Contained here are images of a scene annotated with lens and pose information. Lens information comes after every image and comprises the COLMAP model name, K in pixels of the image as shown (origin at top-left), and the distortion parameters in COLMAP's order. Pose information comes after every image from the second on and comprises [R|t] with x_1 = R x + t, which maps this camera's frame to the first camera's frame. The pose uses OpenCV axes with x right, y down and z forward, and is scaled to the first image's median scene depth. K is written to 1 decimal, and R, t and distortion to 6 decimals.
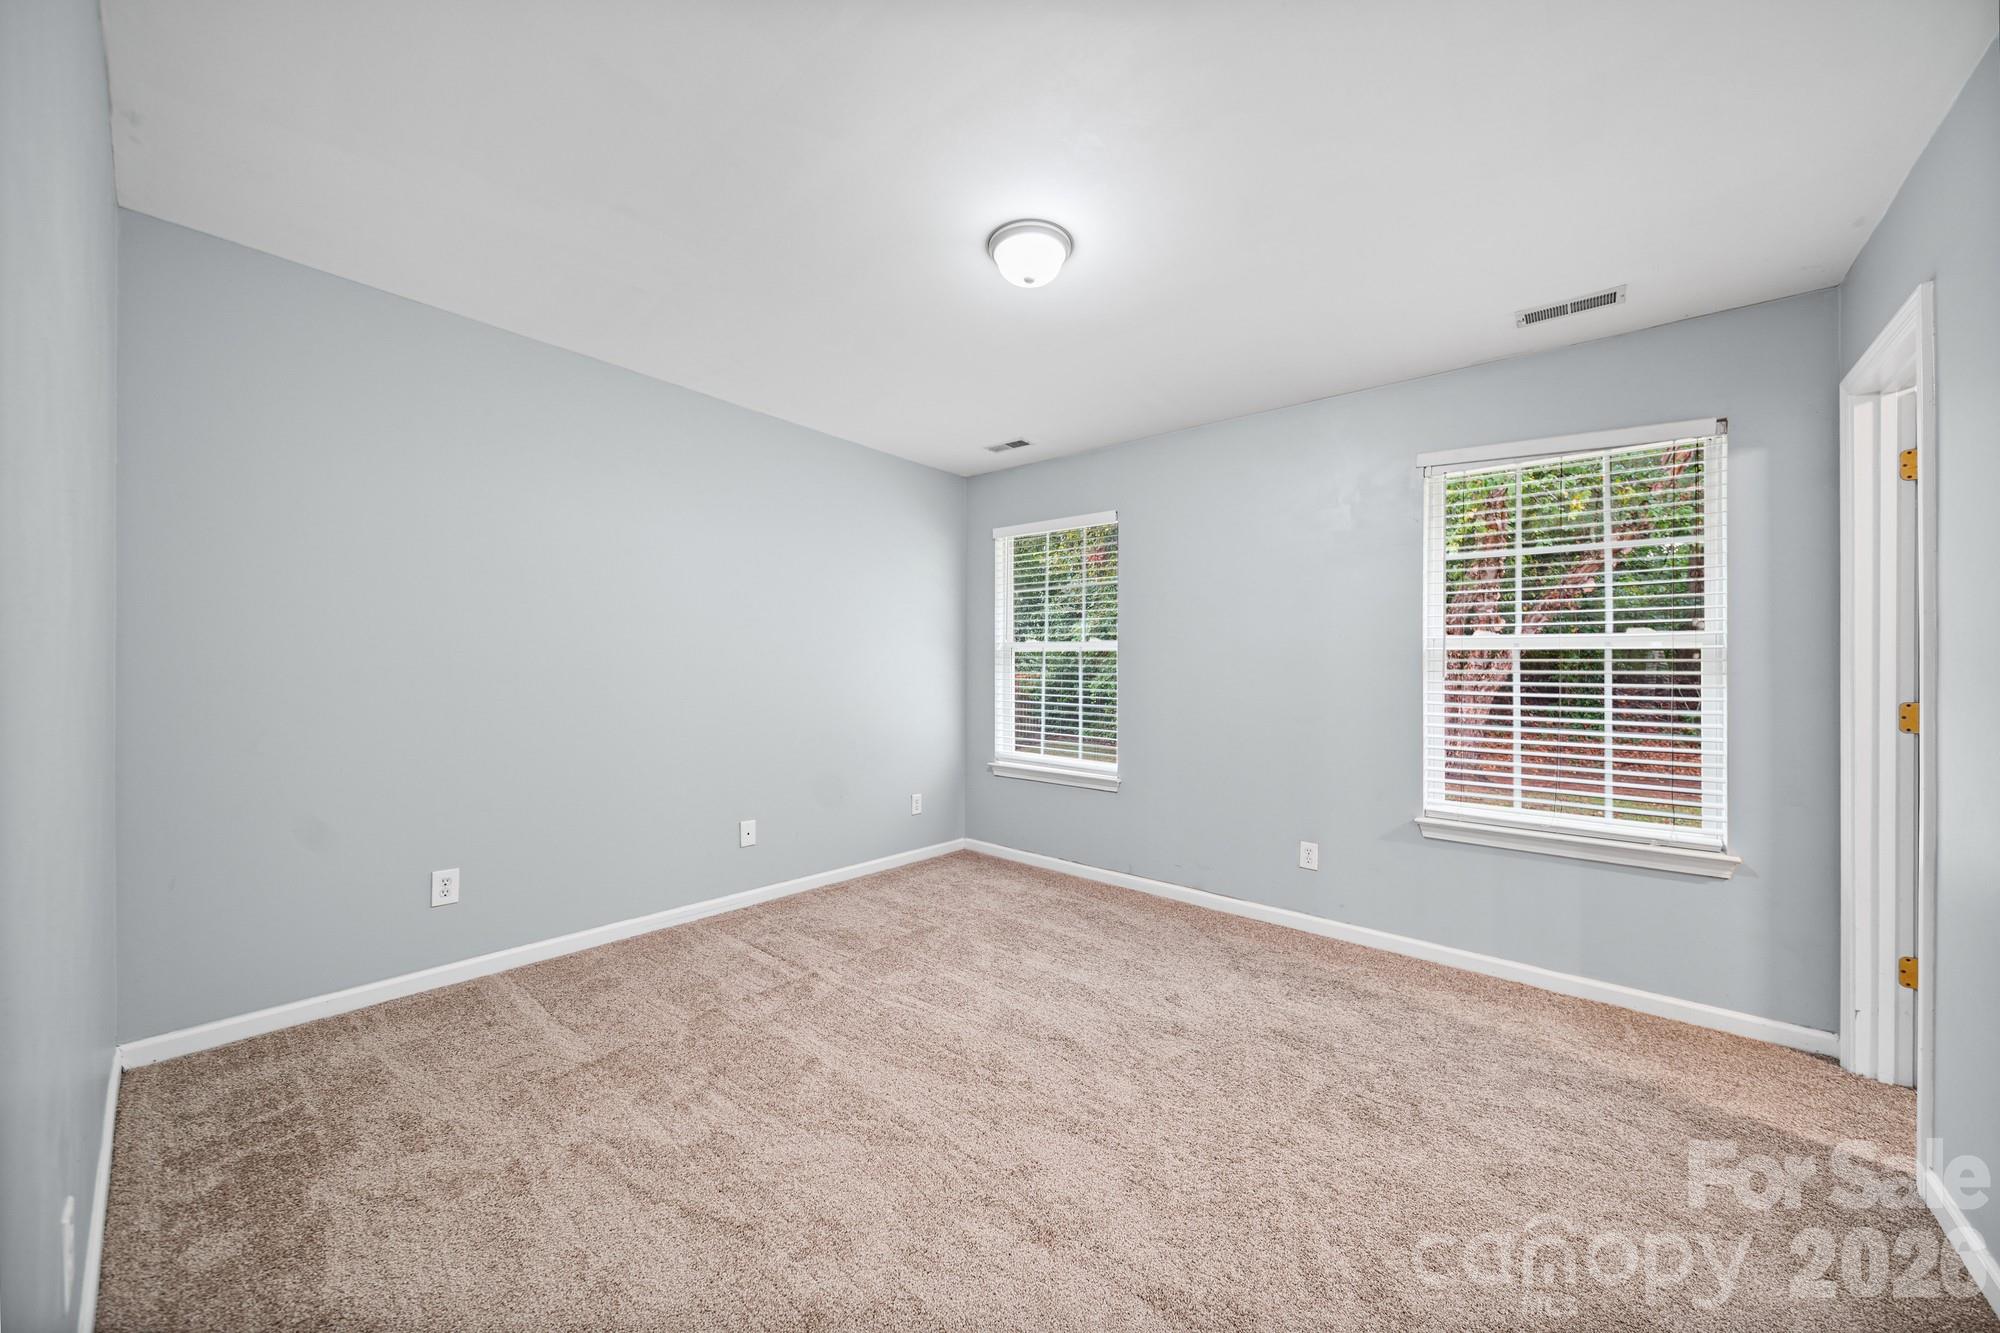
lens RADIAL K [[692.1, 0, 1027.7], [0, 692.1, 671.5], [0, 0, 1]] dist [-0.001838, -0.000265]
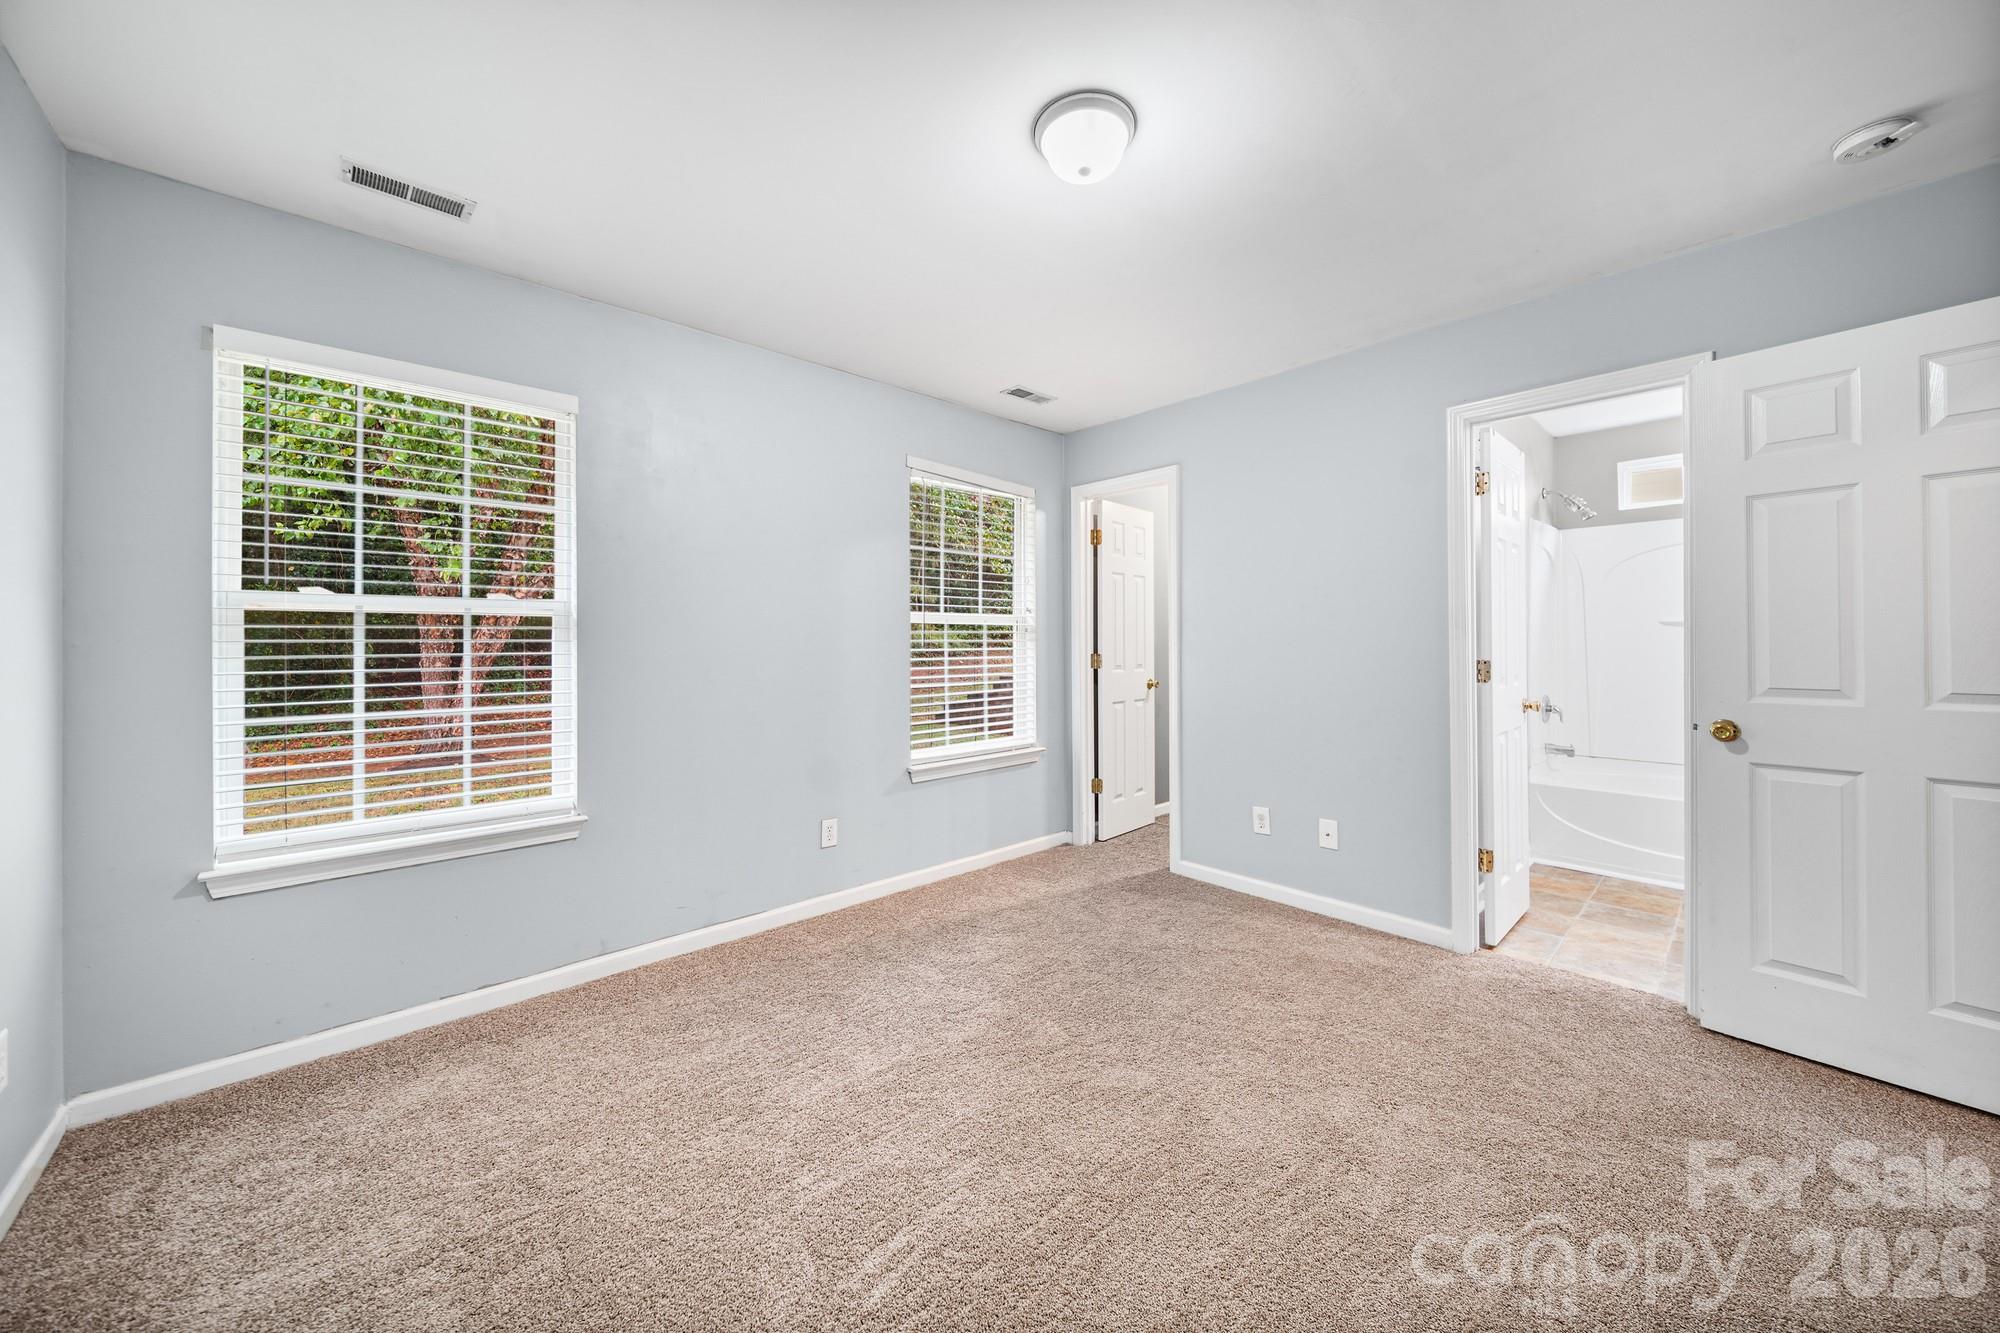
lens RADIAL K [[715.4, 0, 963.5], [0, 715.4, 624.4], [0, 0, 1]] dist [0.000029, -0.000336]
pose [[0.177336, 0.005167, 0.984137, -0.401157], [0.010598, 0.999918, -0.007160, -0.012471], [-0.984093, 0.011700, 0.177267, 0.461647]]
